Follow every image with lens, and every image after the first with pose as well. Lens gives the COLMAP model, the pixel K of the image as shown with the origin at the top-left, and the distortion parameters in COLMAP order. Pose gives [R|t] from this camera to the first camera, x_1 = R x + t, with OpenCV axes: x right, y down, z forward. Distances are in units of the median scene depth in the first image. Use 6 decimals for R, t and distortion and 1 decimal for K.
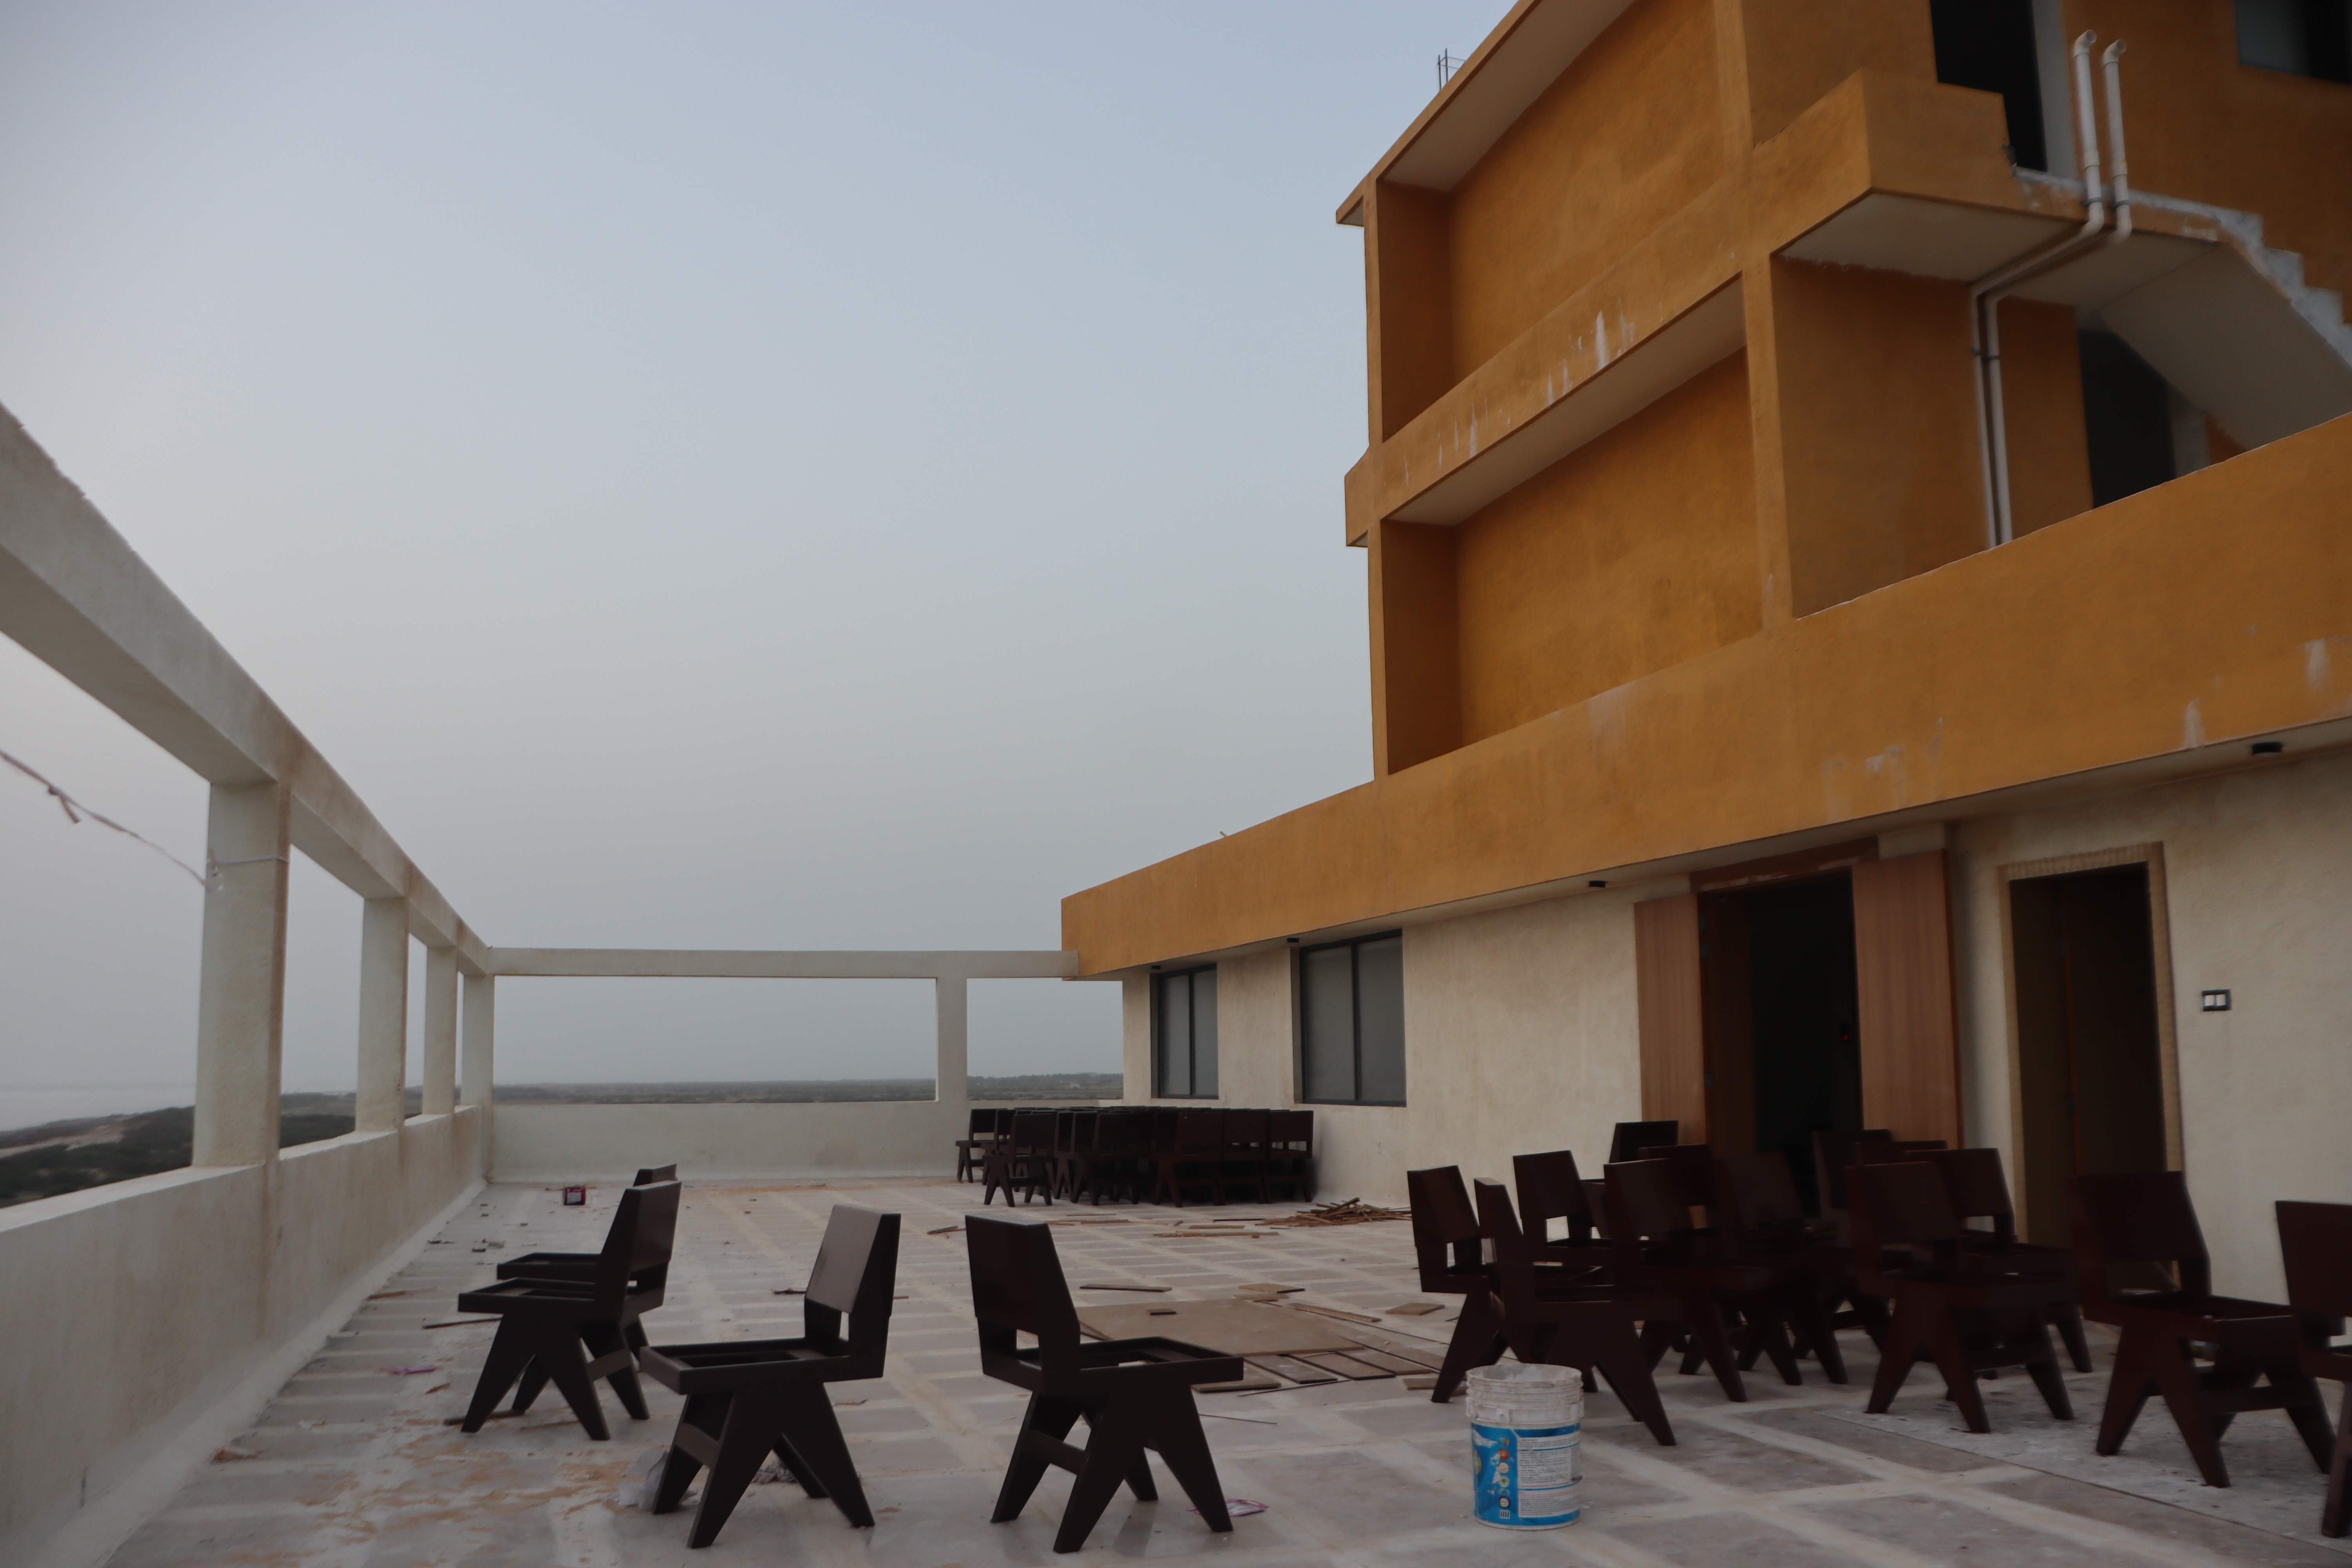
lens RADIAL K [[1909.3, 0, 1189.4], [0, 1909.3, 856.7], [0, 0, 1]] dist [-0.179020, 0.171206]
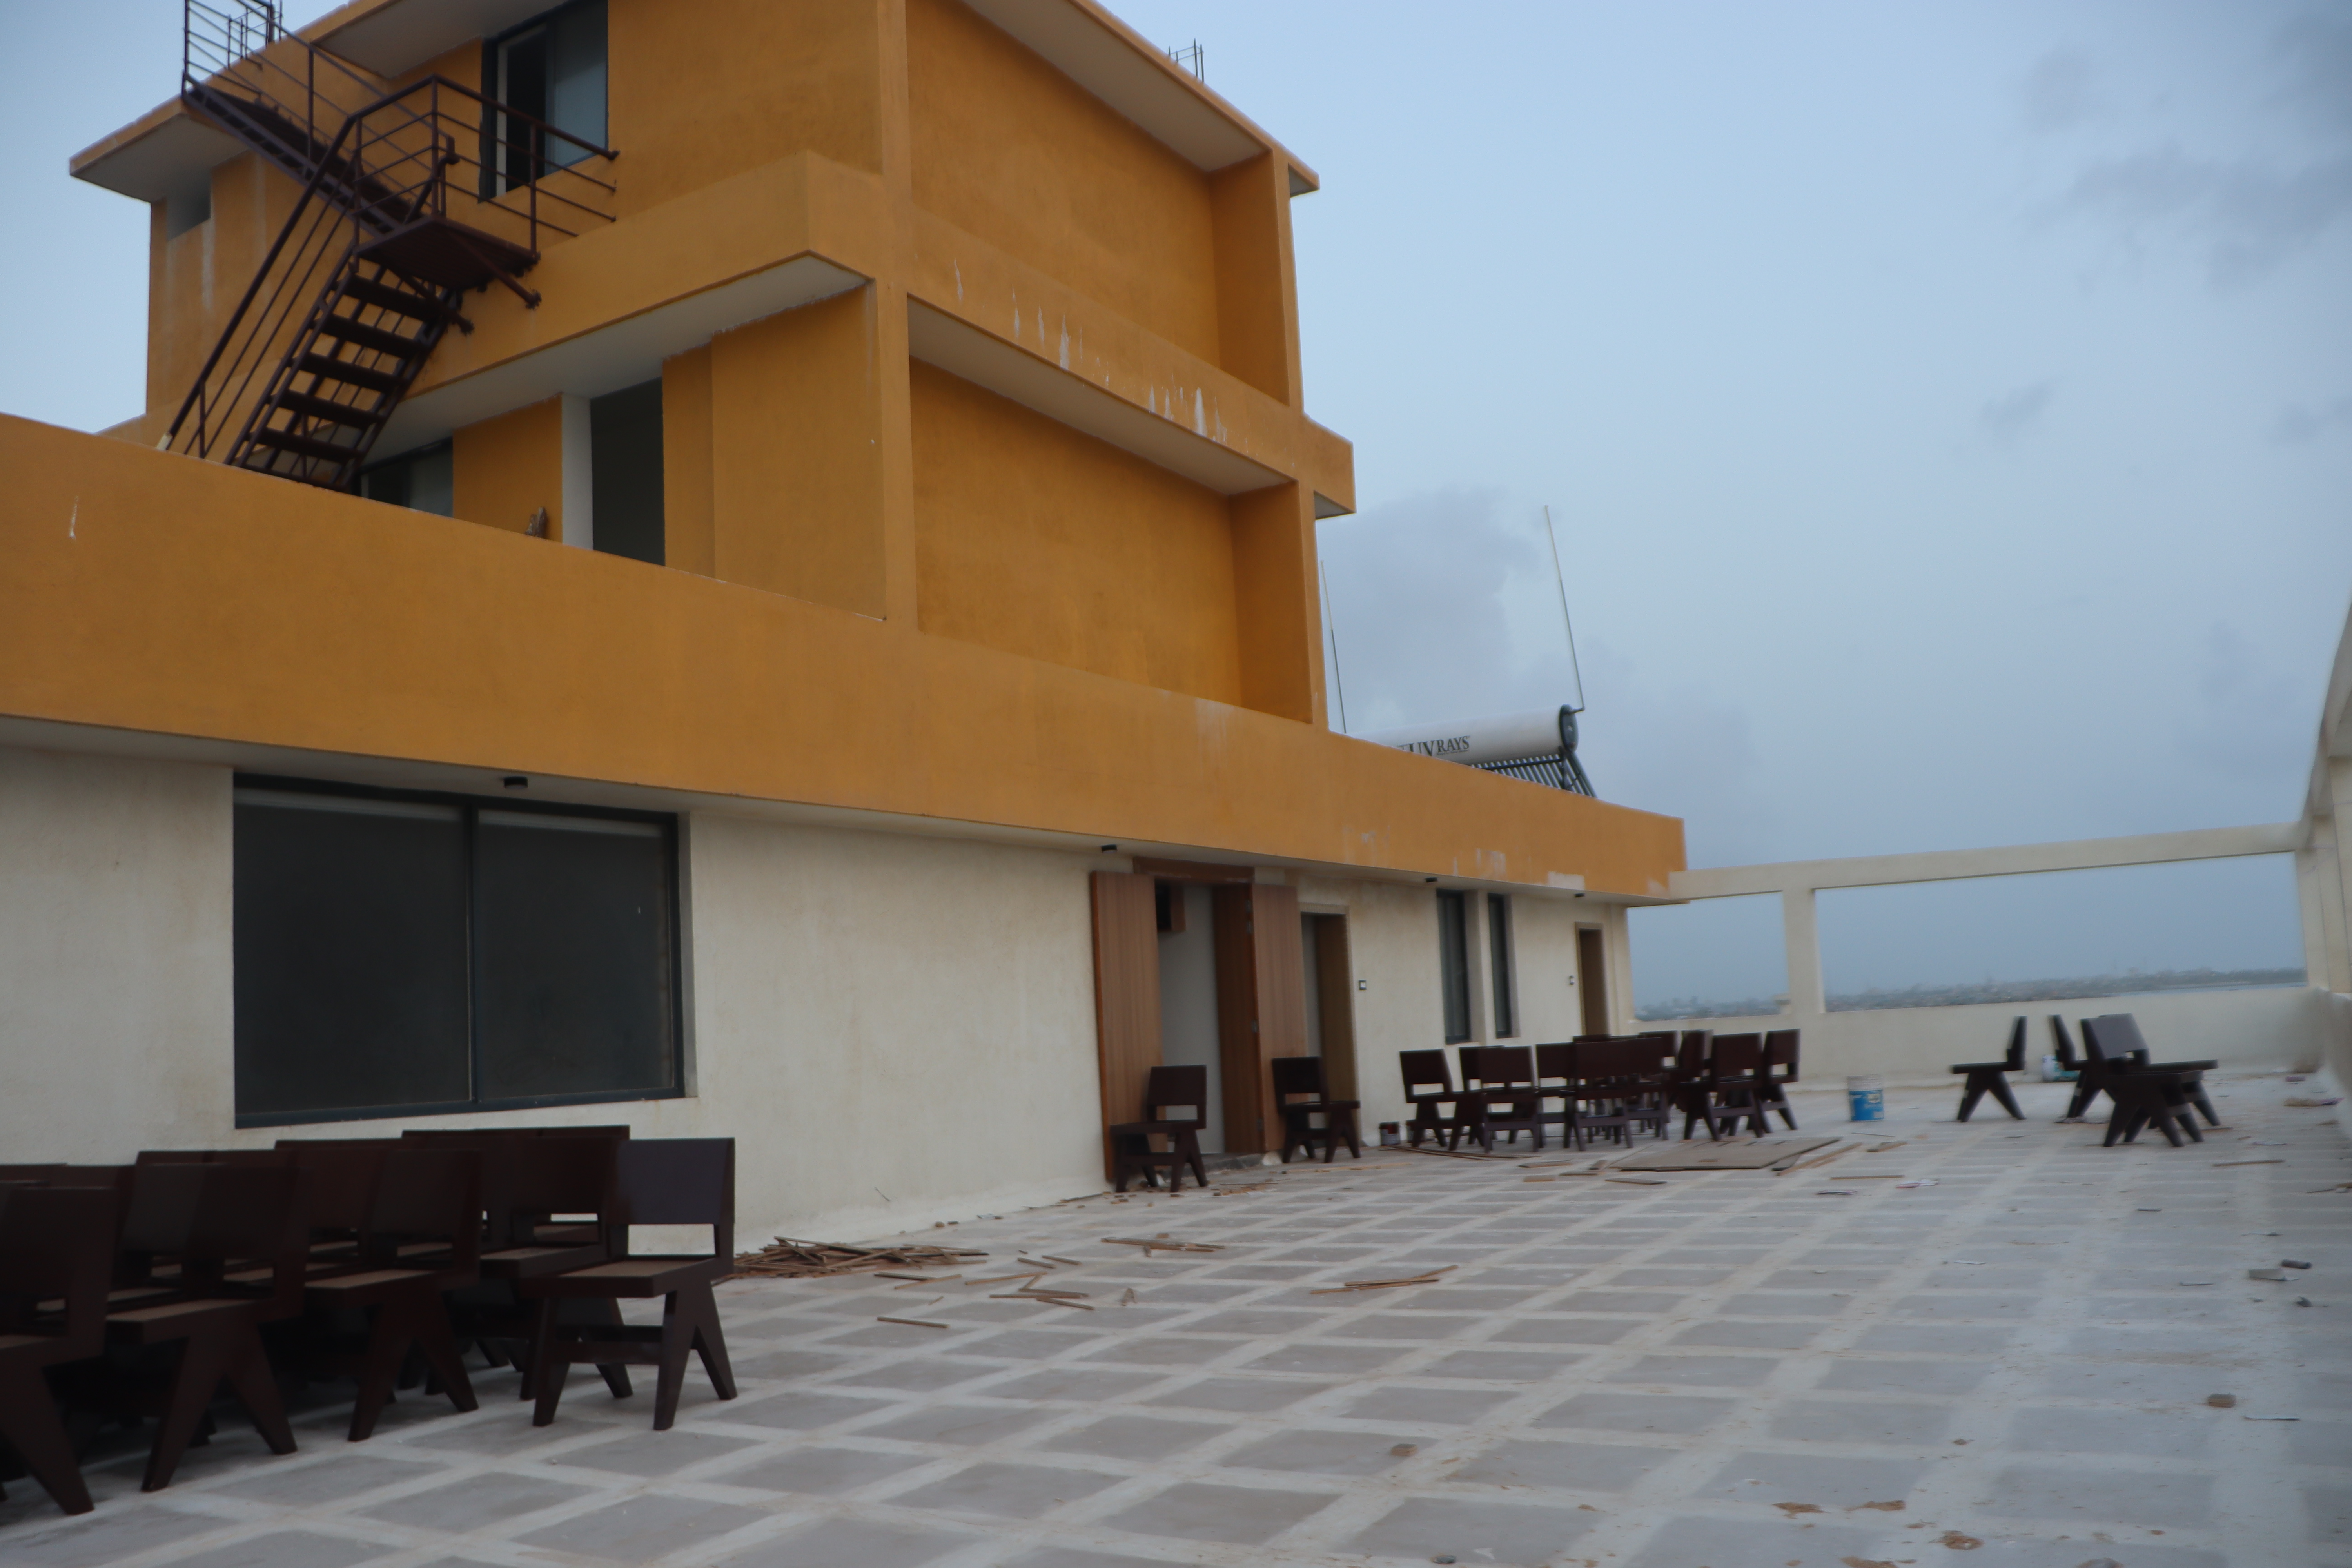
lens RADIAL K [[1909.3, 0, 1189.4], [0, 1909.3, 856.7], [0, 0, 1]] dist [-0.179020, 0.171206]
pose [[-0.686170, 0.118487, 0.717727, -0.622599], [-0.015419, 0.984055, -0.177195, 0.223533], [-0.727278, -0.132652, -0.673402, 1.817527]]
